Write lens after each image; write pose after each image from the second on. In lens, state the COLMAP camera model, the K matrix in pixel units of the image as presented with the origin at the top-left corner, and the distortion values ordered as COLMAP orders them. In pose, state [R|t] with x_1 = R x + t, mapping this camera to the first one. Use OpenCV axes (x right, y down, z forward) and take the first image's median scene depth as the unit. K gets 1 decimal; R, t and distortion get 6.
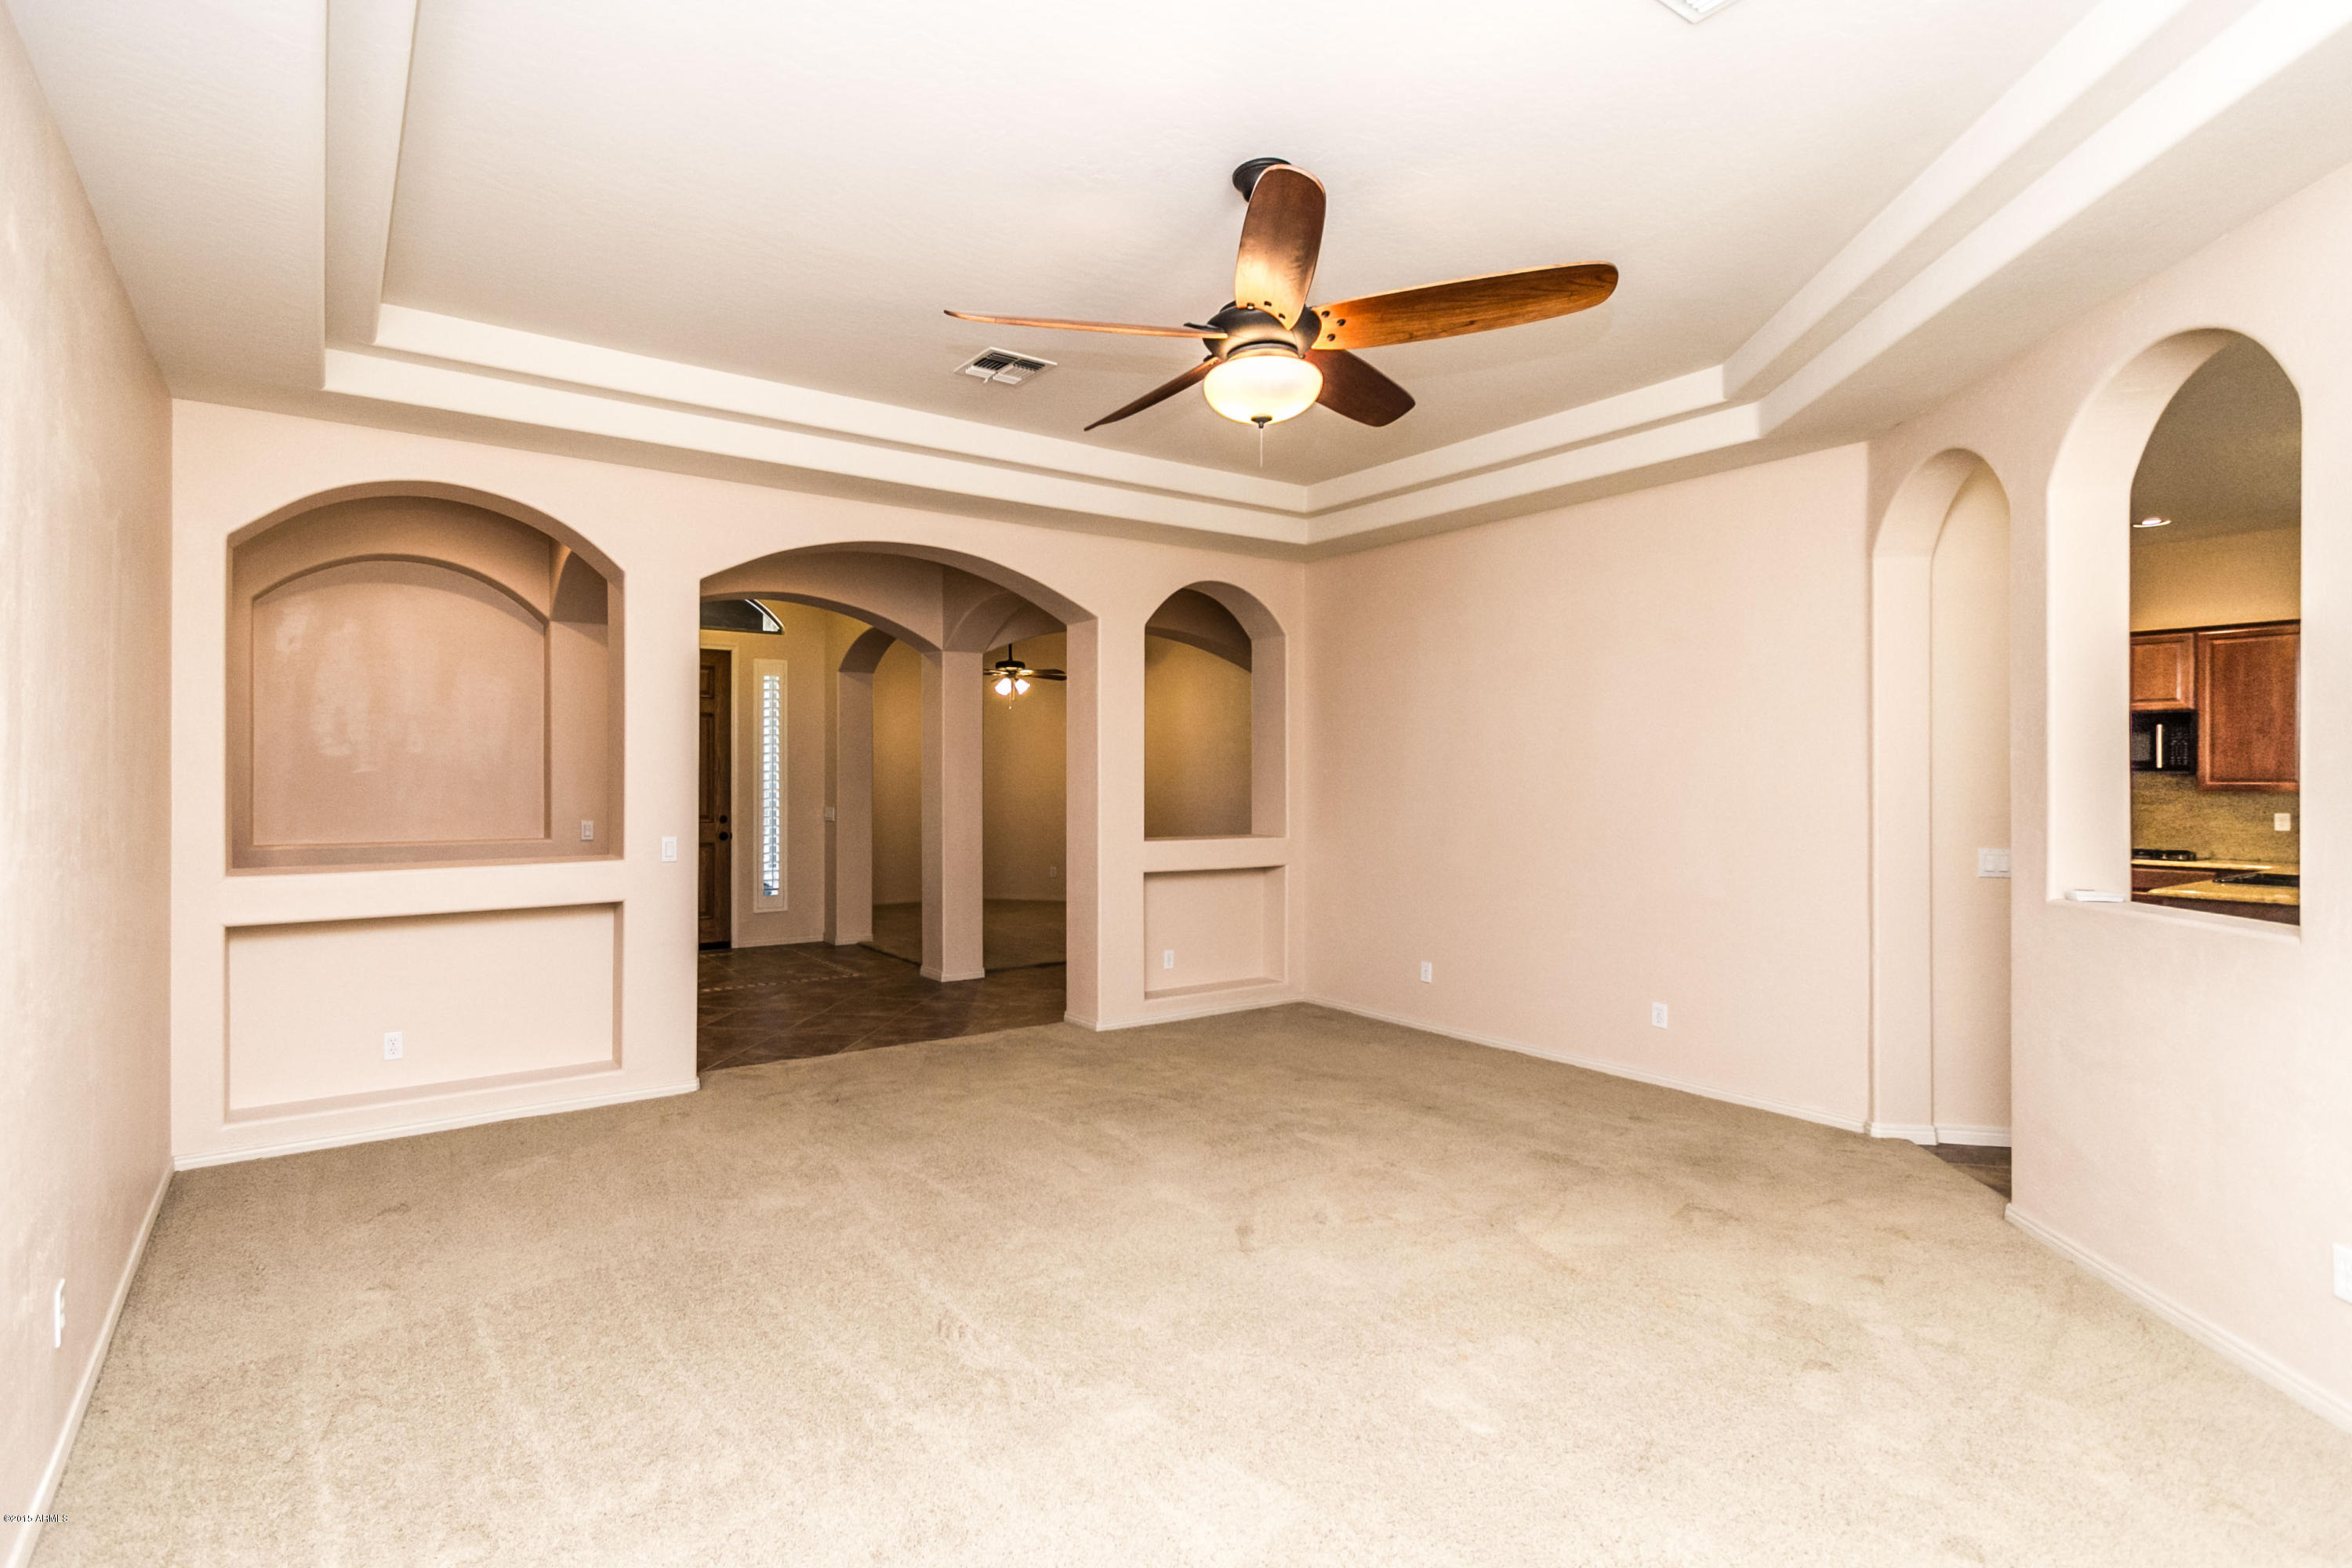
lens RADIAL K [[1133.5, 0, 1078.1], [0, 1133.5, 764.9], [0, 0, 1]] dist [0.003192, 0.000448]
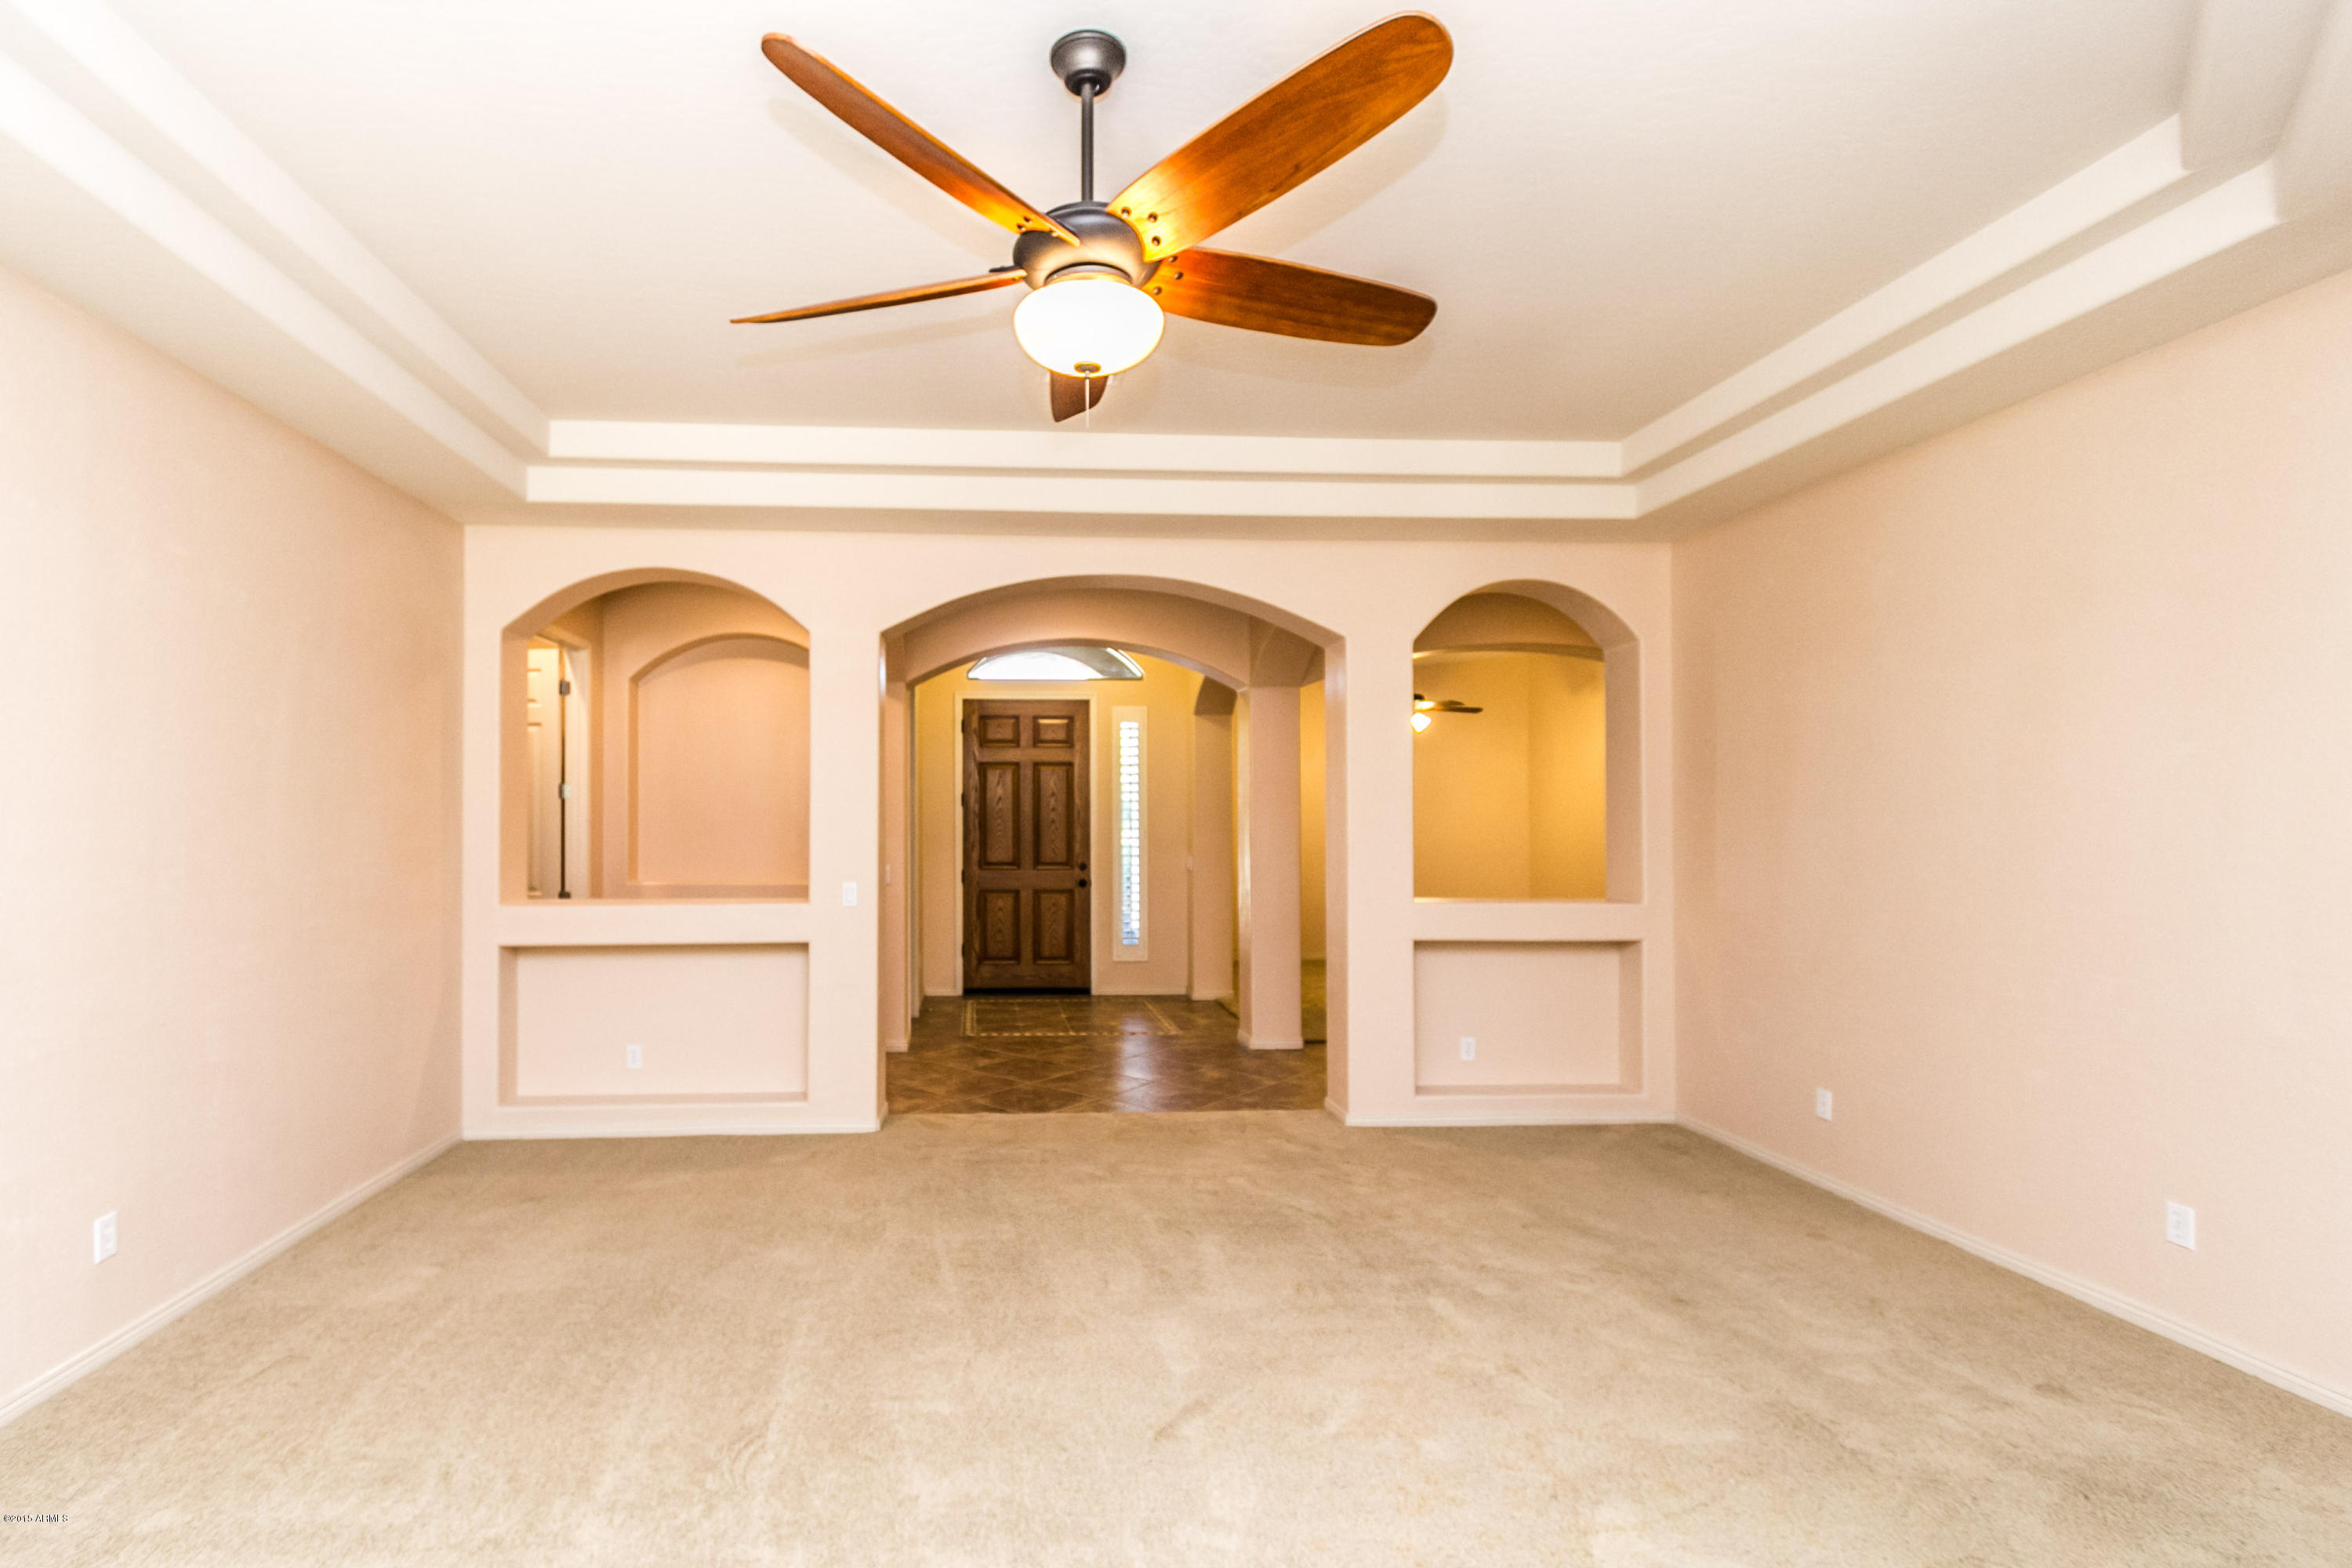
lens RADIAL K [[1139.3, 0, 1018.3], [0, 1139.3, 803.4], [0, 0, 1]] dist [0.000933, -0.000740]
pose [[0.862032, -0.009339, -0.506767, 0.302987], [0.005479, 0.999944, -0.009107, 0.001060], [0.506824, 0.005074, 0.862035, 0.179799]]
